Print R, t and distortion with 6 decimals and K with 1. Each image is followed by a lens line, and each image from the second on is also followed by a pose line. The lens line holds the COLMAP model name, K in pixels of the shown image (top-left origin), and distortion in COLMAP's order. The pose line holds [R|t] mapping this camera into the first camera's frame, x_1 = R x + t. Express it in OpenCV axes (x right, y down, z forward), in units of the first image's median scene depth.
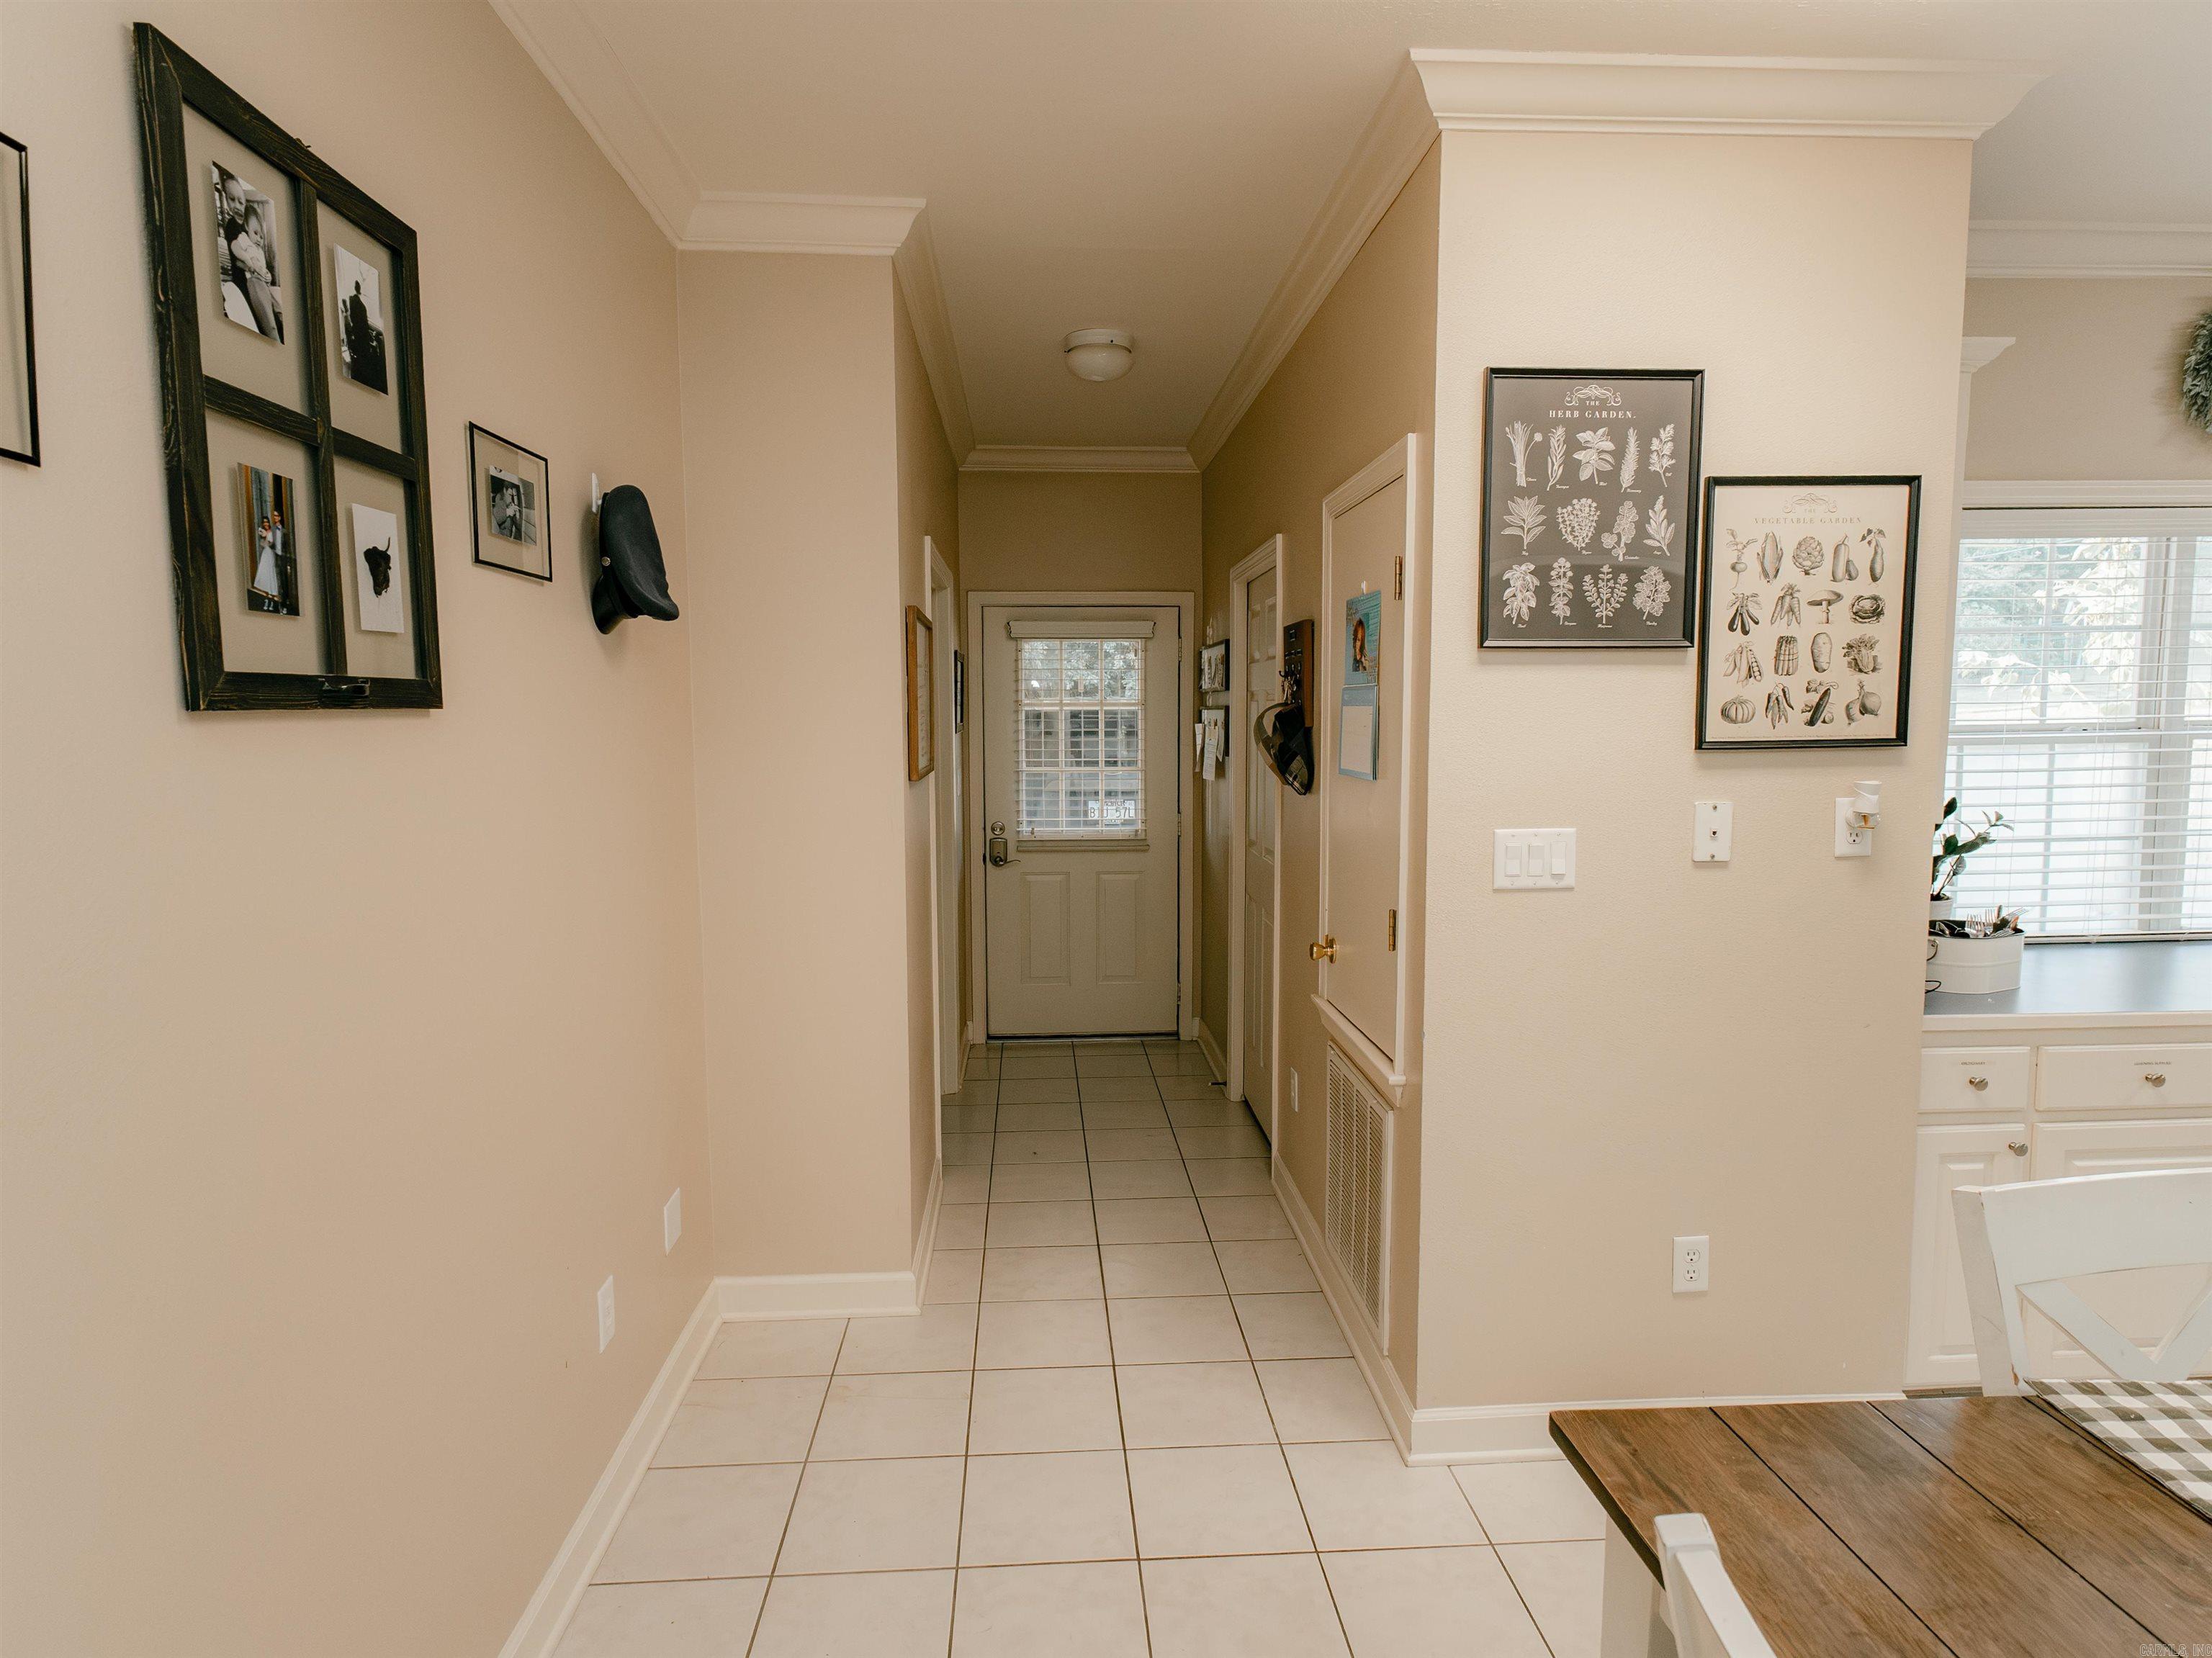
lens RADIAL K [[1203.3, 0, 1111.0], [0, 1203.3, 827.7], [0, 0, 1]] dist [-0.000162, 0.006939]
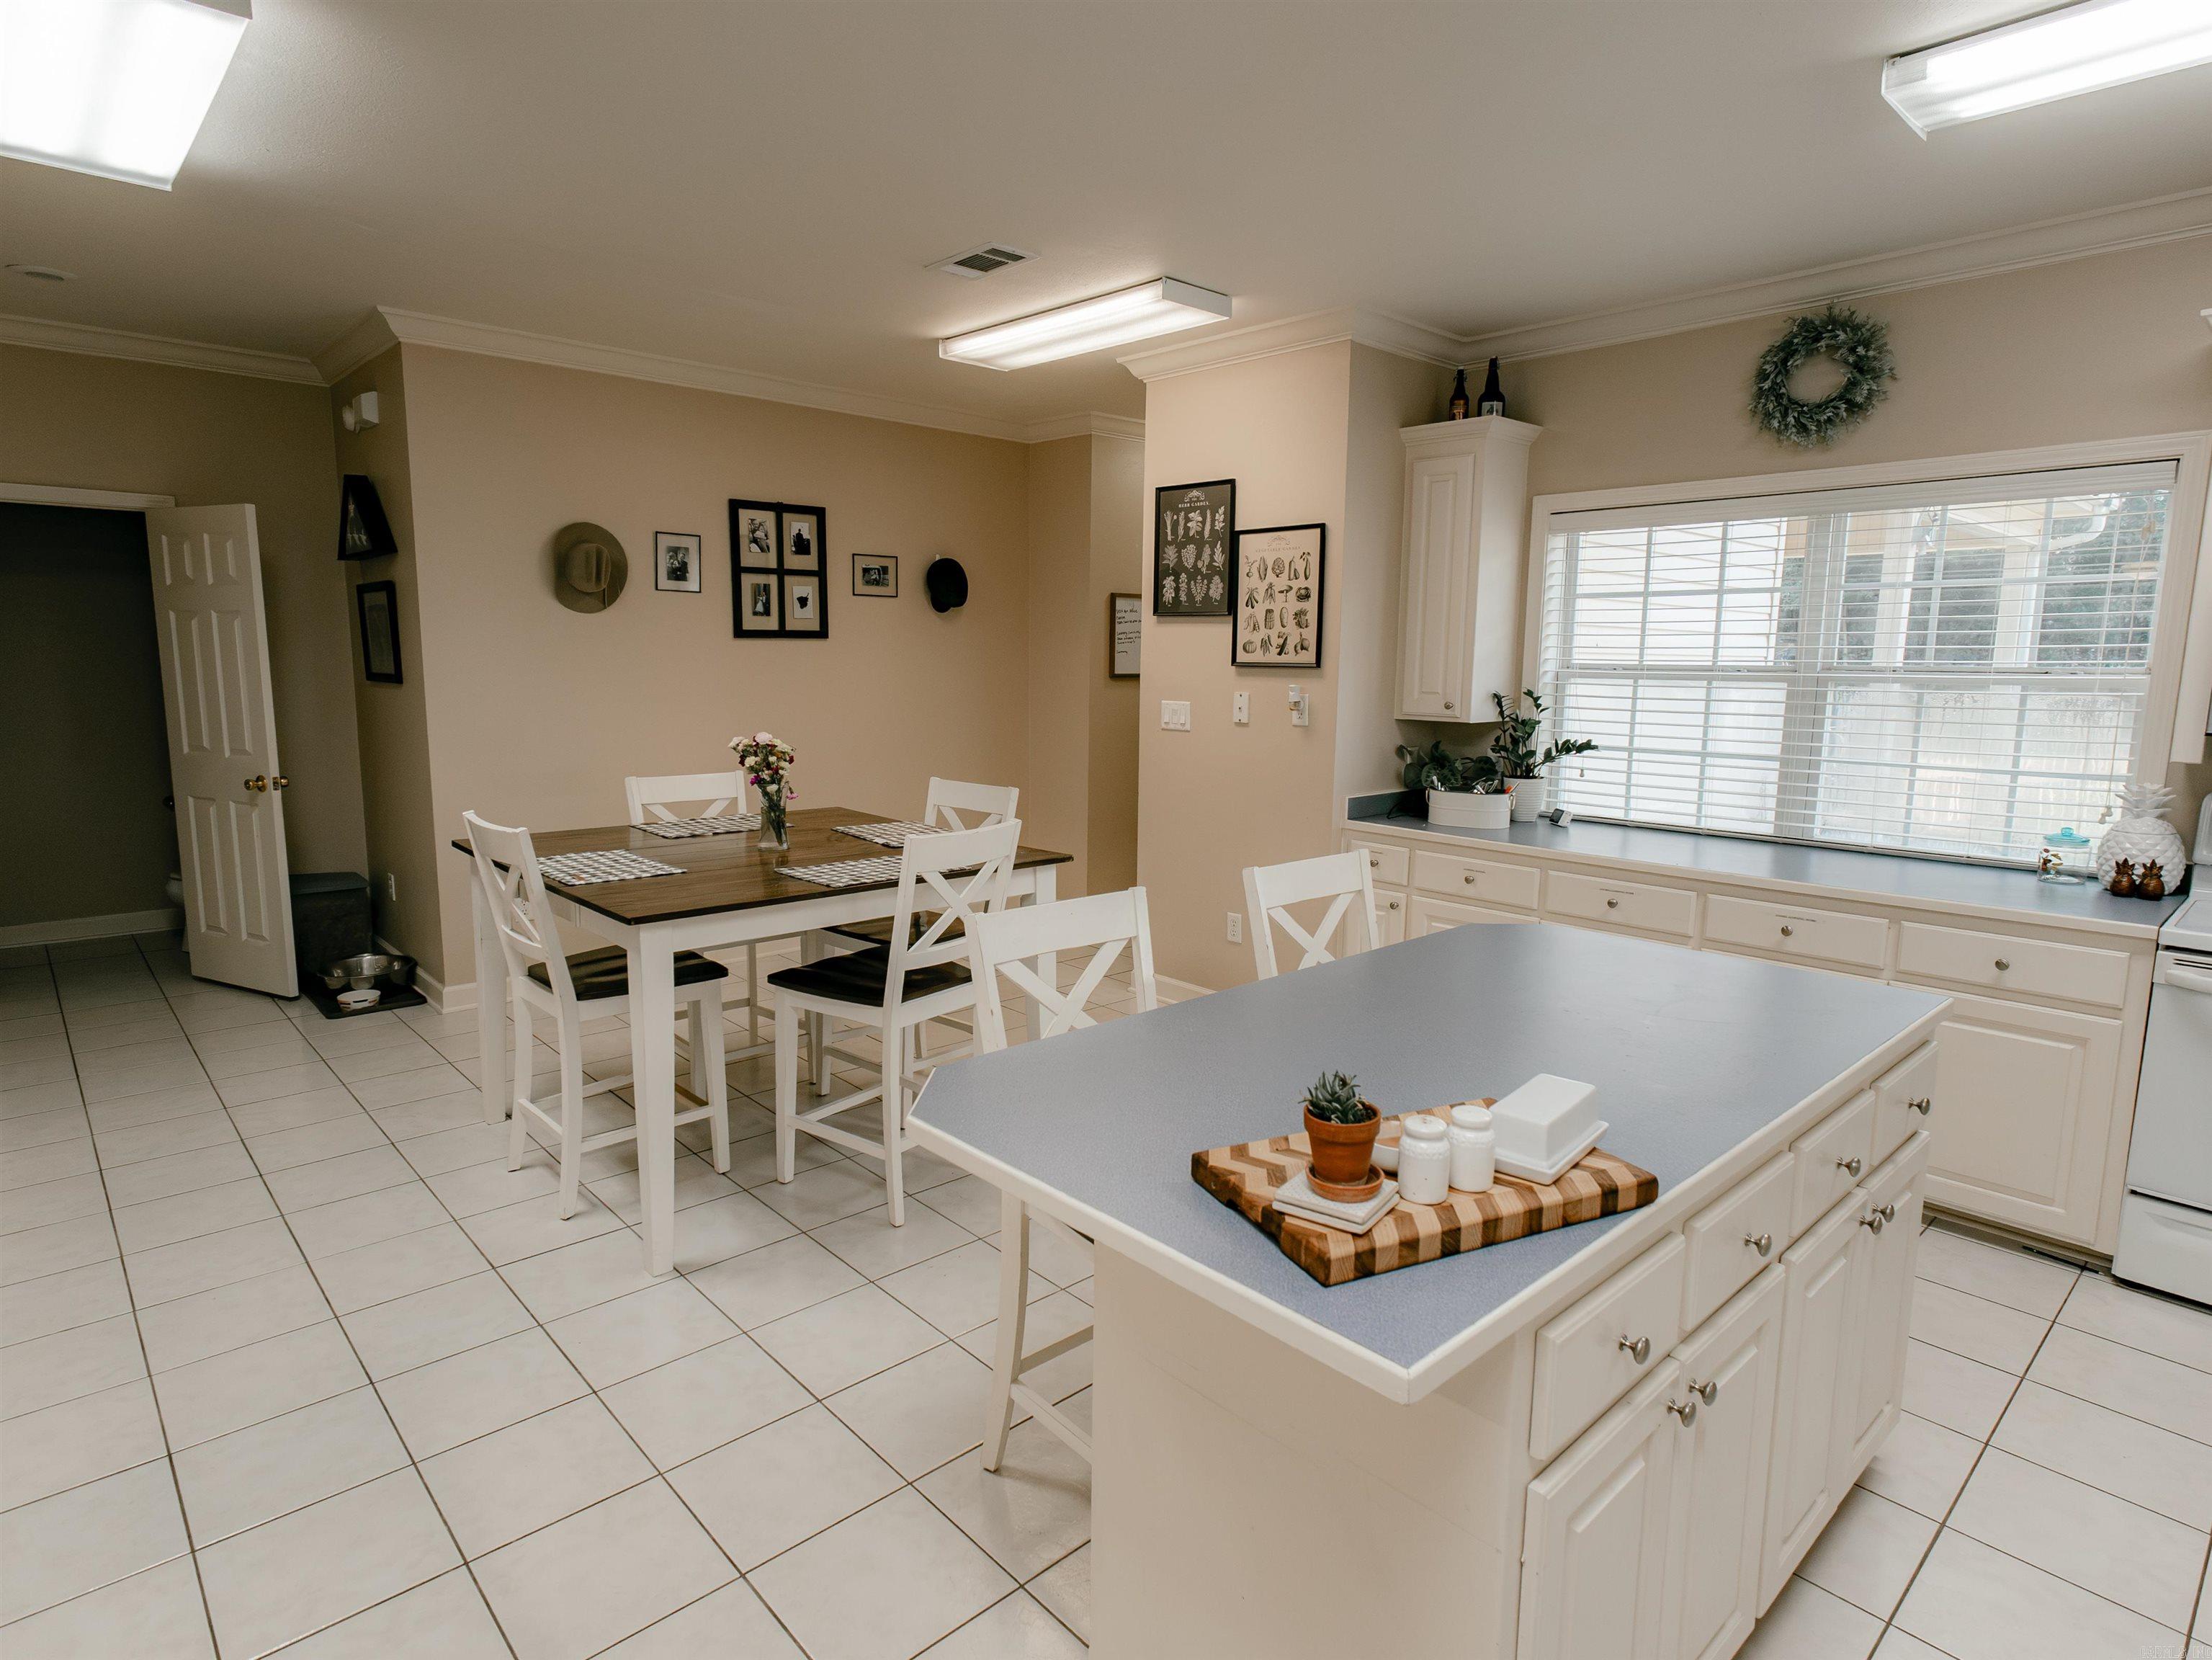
lens RADIAL K [[1180.2, 0, 1137.4], [0, 1180.2, 820.6], [0, 0, 1]] dist [-0.000082, 0.001241]
pose [[0.649735, 0.126137, -0.749622, 1.912616], [-0.087541, 0.991992, 0.091044, 0.026410], [0.755103, 0.006468, 0.655574, -0.420180]]
